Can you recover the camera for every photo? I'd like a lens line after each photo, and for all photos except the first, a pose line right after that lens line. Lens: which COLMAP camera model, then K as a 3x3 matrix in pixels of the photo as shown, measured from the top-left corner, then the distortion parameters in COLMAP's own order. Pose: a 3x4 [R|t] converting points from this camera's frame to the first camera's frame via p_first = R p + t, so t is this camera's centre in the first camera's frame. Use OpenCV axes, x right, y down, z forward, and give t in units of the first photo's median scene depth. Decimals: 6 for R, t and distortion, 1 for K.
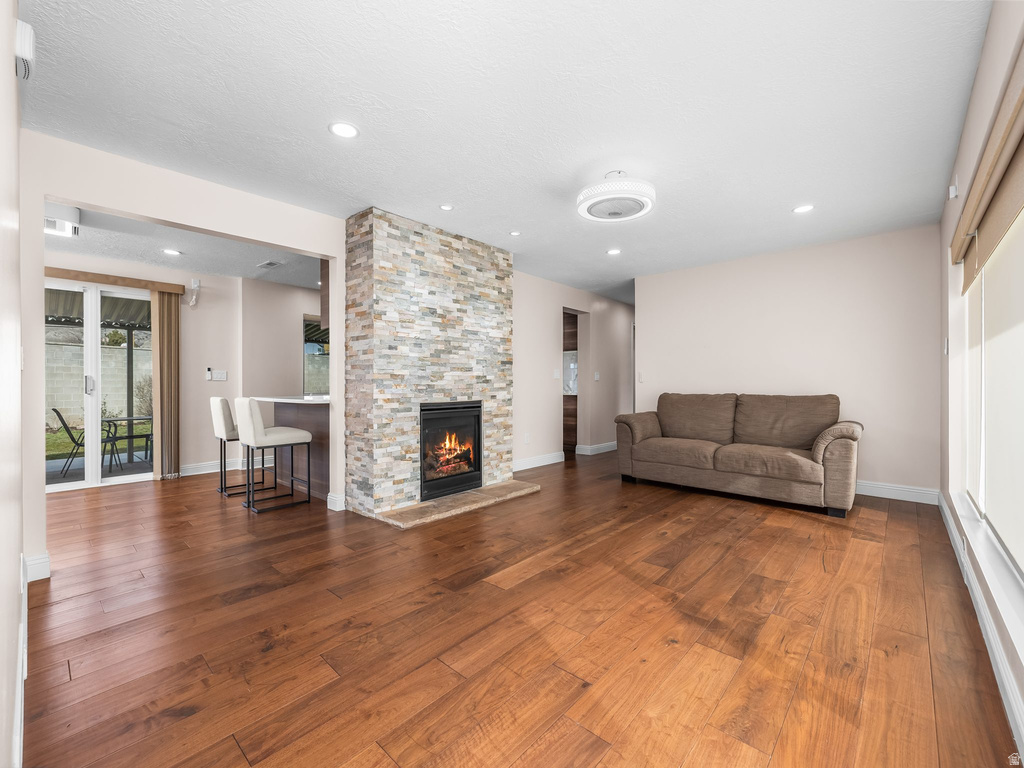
lens RADIAL K [[429.6, 0, 508.6], [0, 429.6, 390.8], [0, 0, 1]] dist [0.003314, 0.000120]
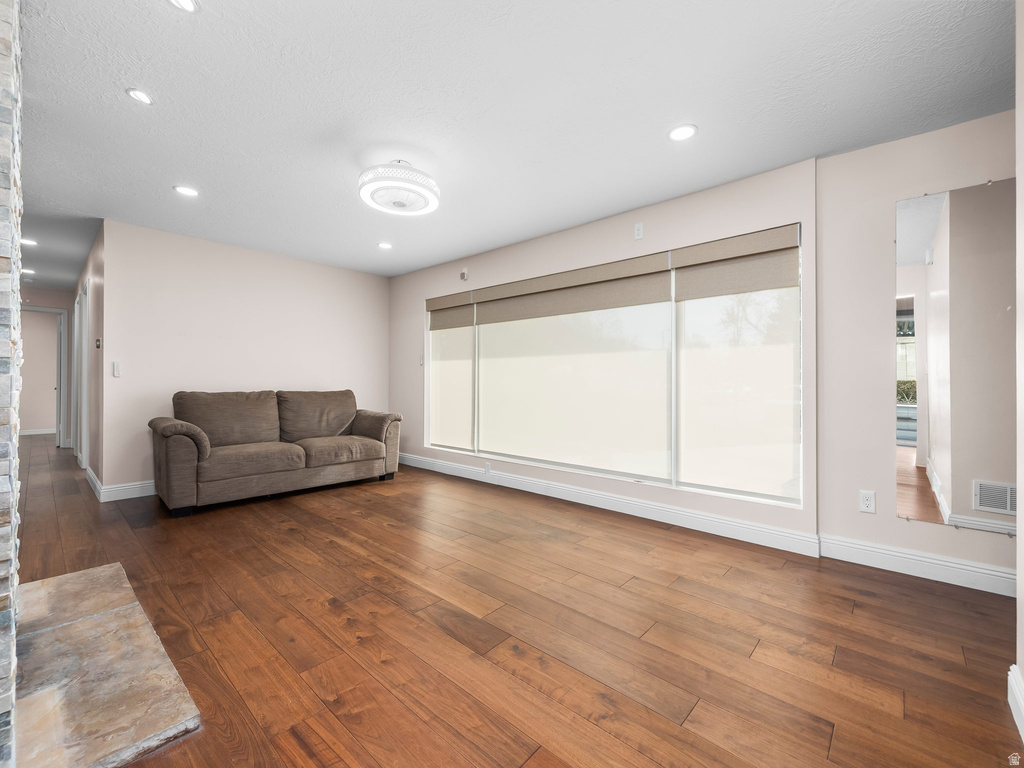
lens RADIAL K [[433.2, 0, 494.1], [0, 433.2, 390.1], [0, 0, 1]] dist [0.000191, -0.000019]
pose [[0.016849, -0.016151, 0.999728, -0.598268], [0.010708, 0.999815, 0.015972, -0.007759], [-0.999801, 0.010436, 0.017019, 0.645627]]
